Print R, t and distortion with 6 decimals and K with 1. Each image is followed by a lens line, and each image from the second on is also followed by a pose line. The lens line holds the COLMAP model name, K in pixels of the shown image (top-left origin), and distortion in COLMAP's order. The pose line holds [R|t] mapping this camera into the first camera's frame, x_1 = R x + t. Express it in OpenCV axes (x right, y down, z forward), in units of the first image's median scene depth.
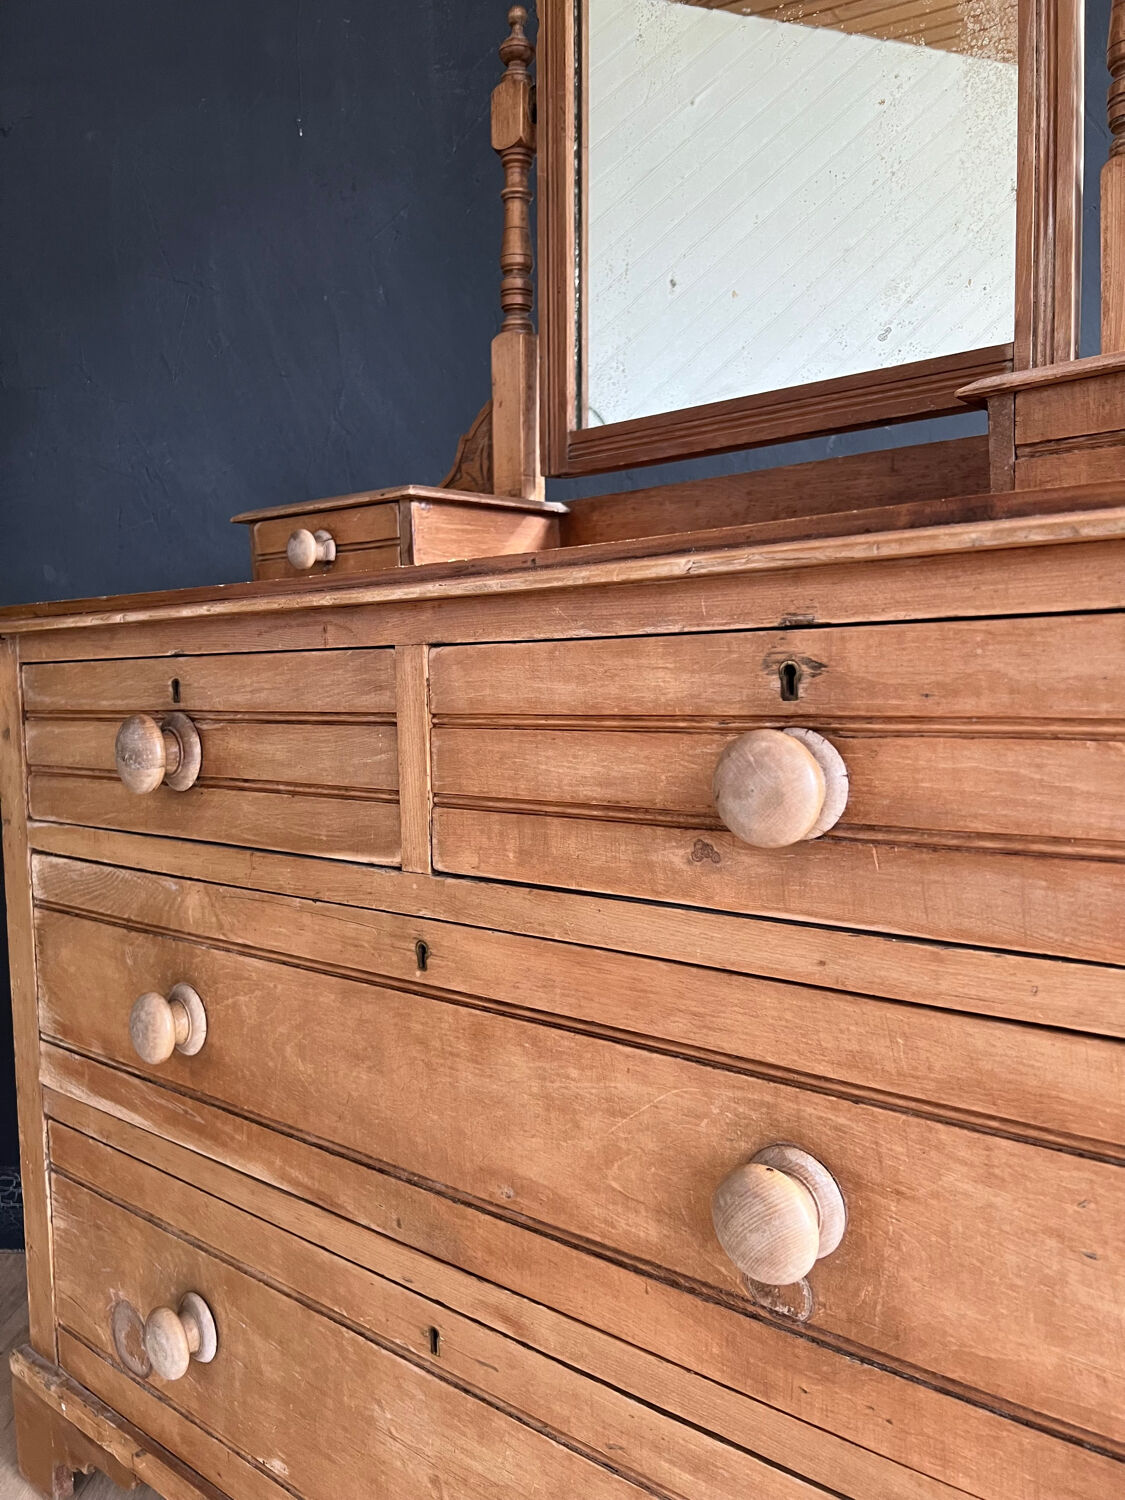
lens RADIAL K [[1127.2, 0, 562.5], [0, 1127.2, 750.0], [0, 0, 1]] dist [0.063959, -0.104888]
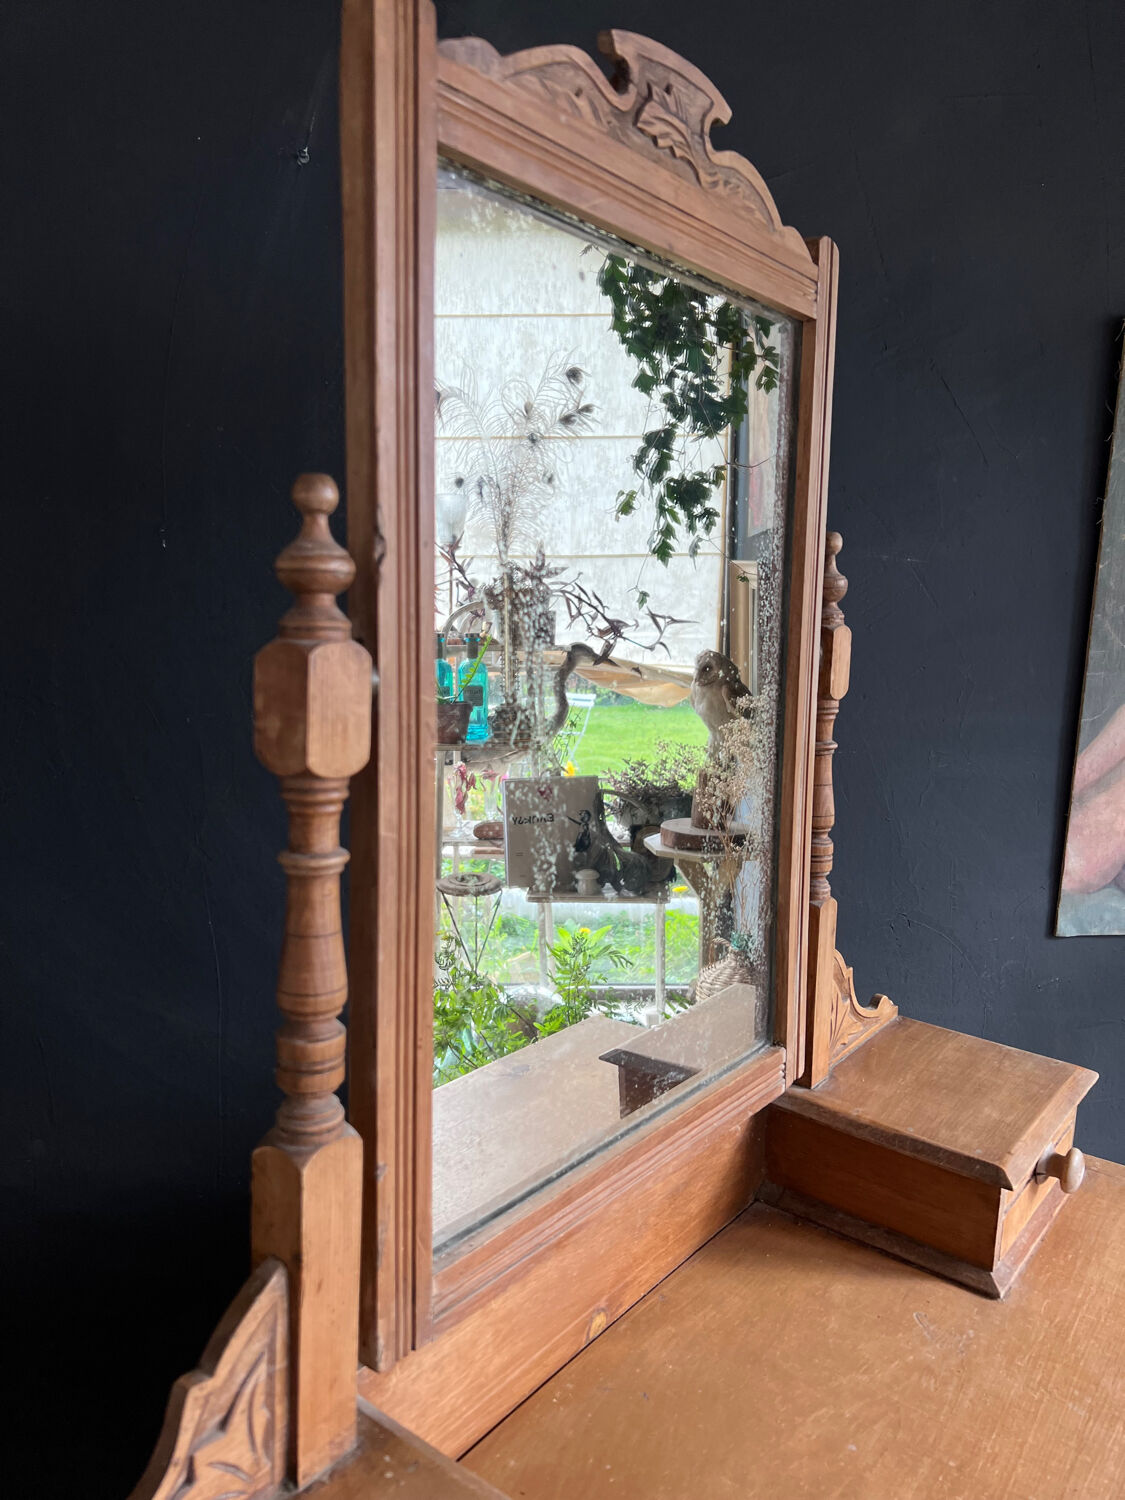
lens RADIAL K [[1127.2, 0, 562.5], [0, 1127.2, 750.0], [0, 0, 1]] dist [0.063959, -0.104888]
pose [[-0.048415, -0.112747, 0.992444, -0.758623], [0.043746, 0.992416, 0.114878, -0.867238], [-0.997869, 0.048977, -0.043116, 1.365612]]
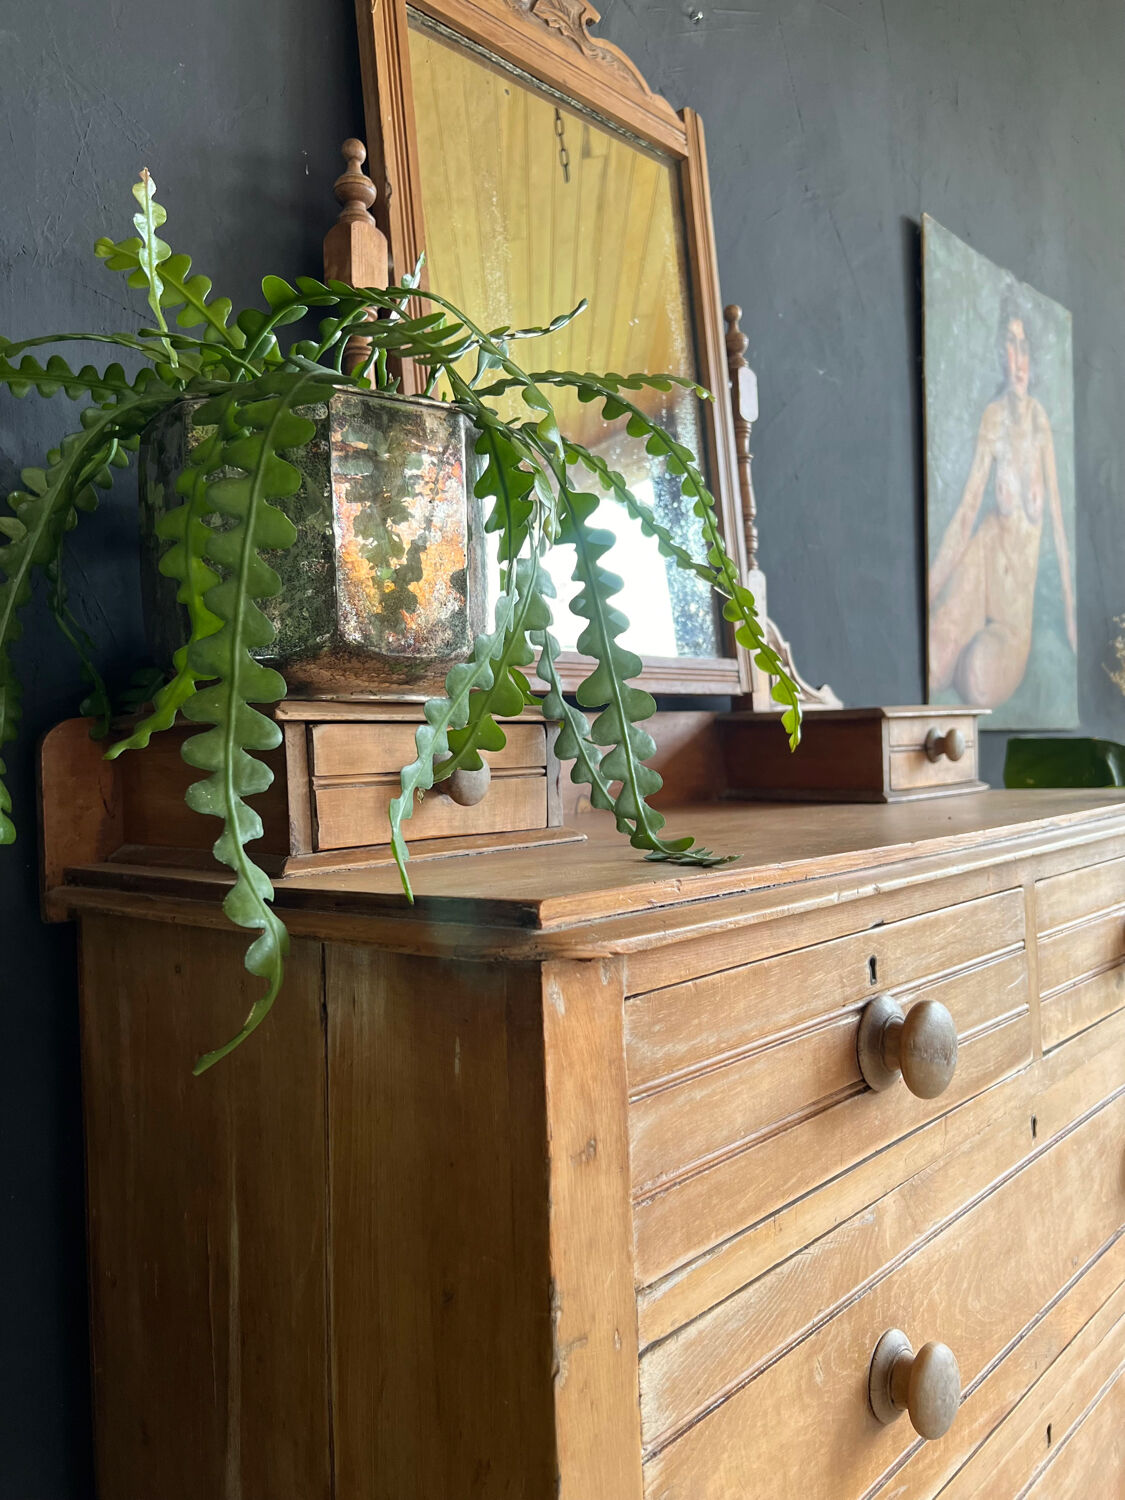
lens RADIAL K [[1150.0, 0, 562.5], [0, 1150.0, 750.0], [0, 0, 1]] dist [0.048132, -0.073485]
pose [[0.046898, 0.028685, 0.998488, -1.302103], [0.109558, 0.993409, -0.033685, -0.225234], [-0.992873, 0.110972, 0.043447, 1.265938]]
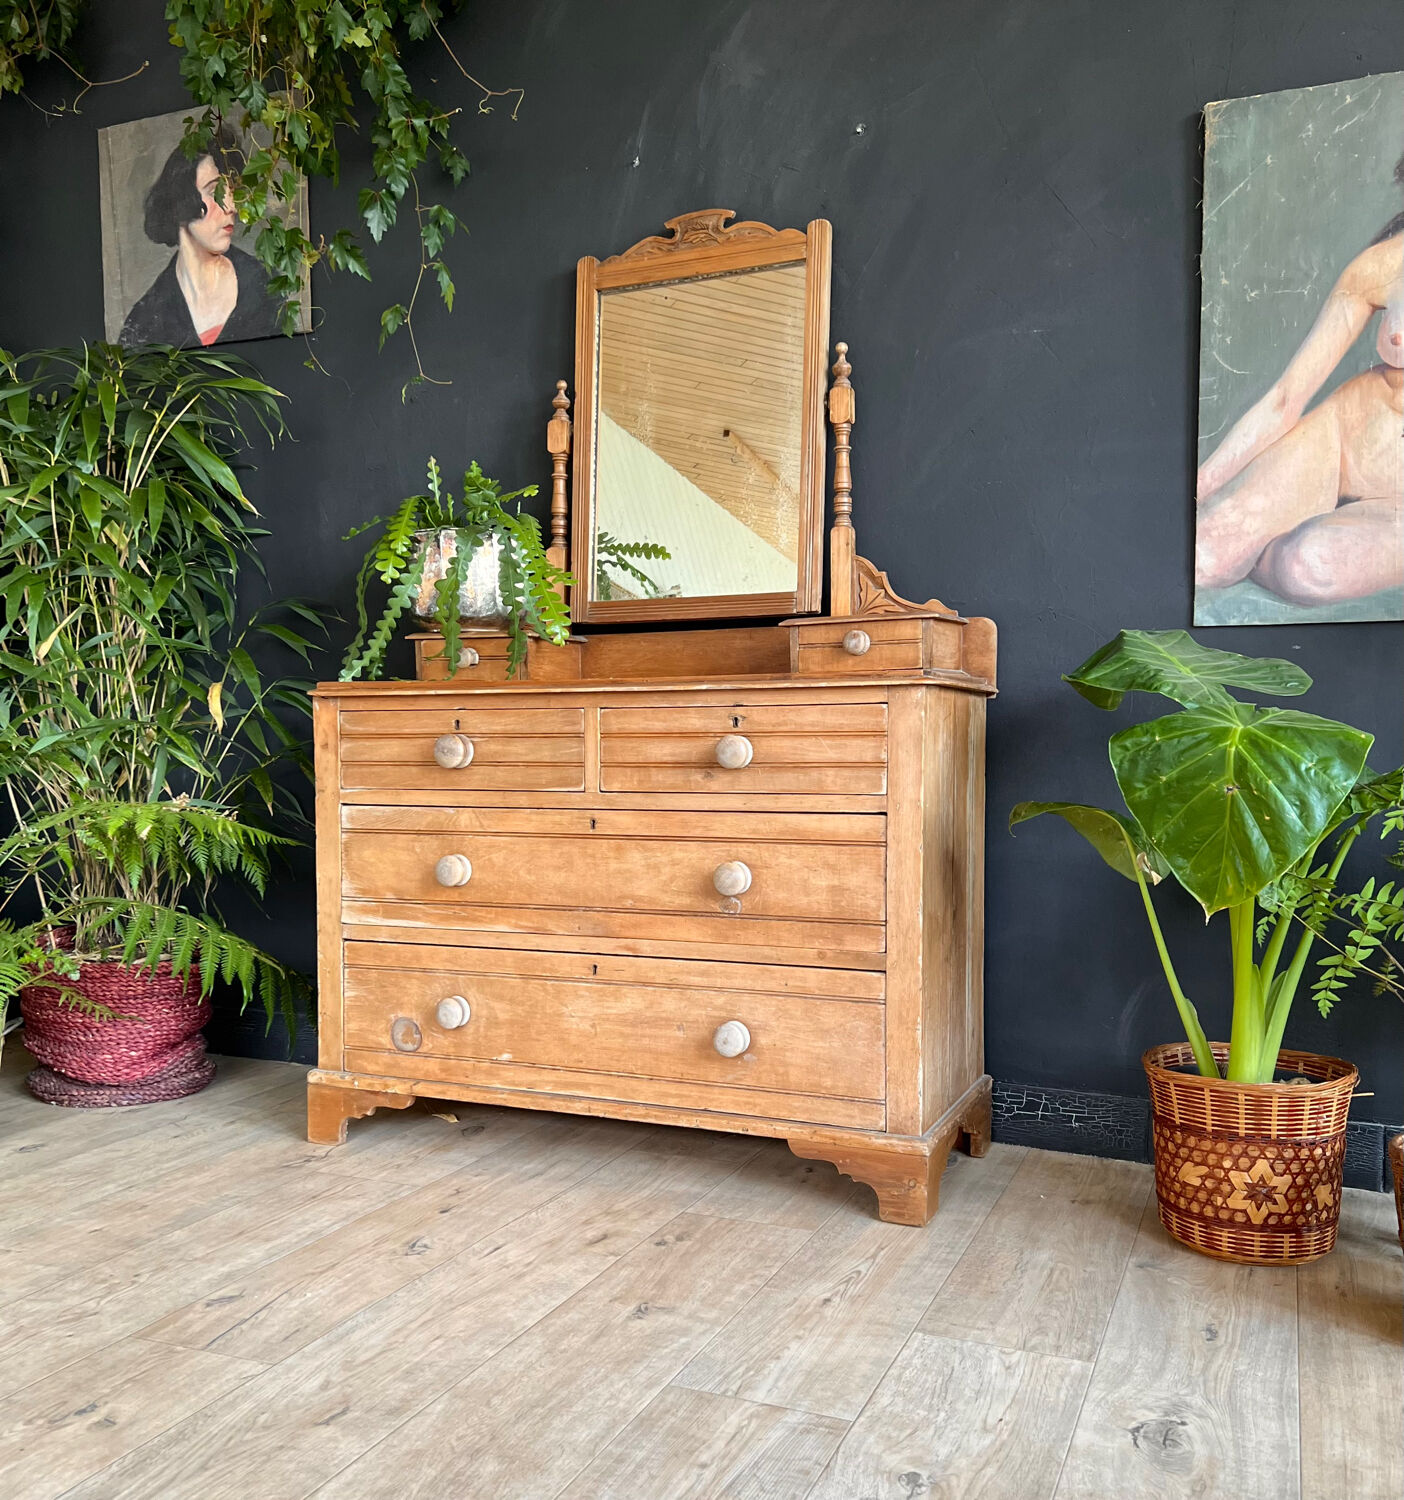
lens RADIAL K [[1397.8, 0, 704.1], [0, 1397.8, 813.4], [0, 0, 1]] dist [0.123595, -0.175132]
pose [[0.956380, 0.005421, 0.292076, -0.749817], [0.001055, 0.999757, -0.022012, 0.205860], [-0.292124, 0.021360, 0.956142, -2.007420]]
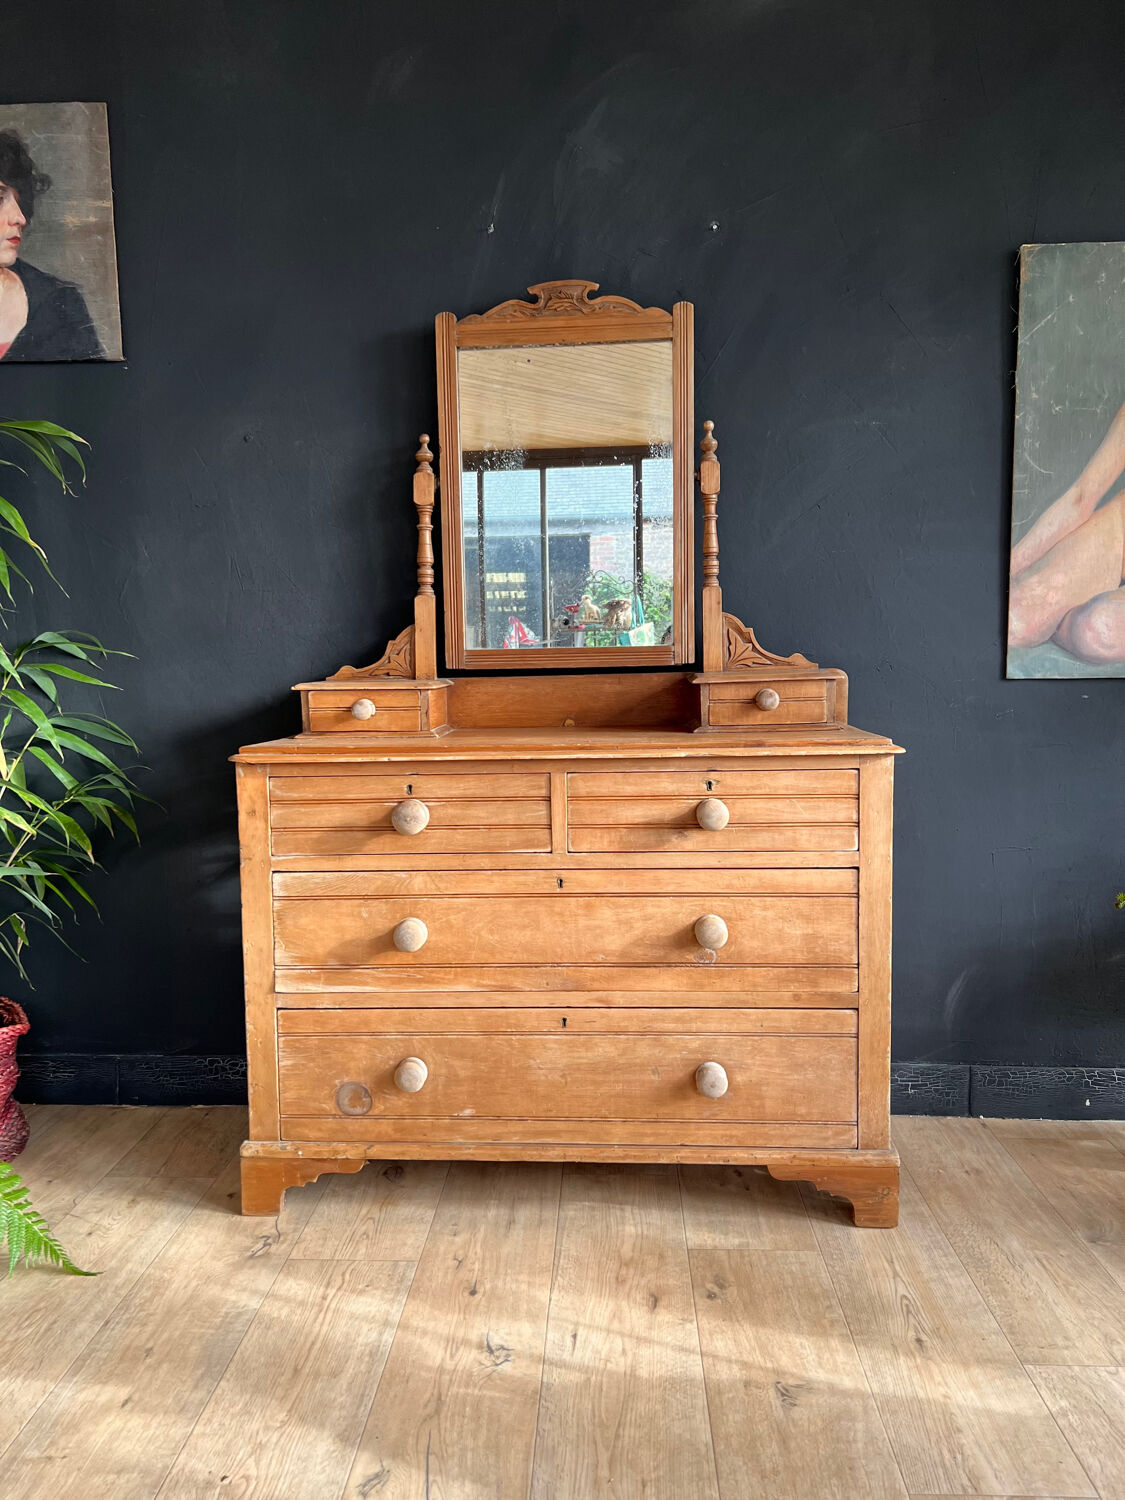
lens RADIAL K [[1123.9, 0, 550.7], [0, 1123.9, 764.0], [0, 0, 1]] dist [0.077138, -0.091228]
pose [[0.803919, -0.045049, 0.593031, -1.577815], [0.040261, 0.998962, 0.021307, -0.152477], [-0.593375, 0.006747, 0.804898, -1.082921]]
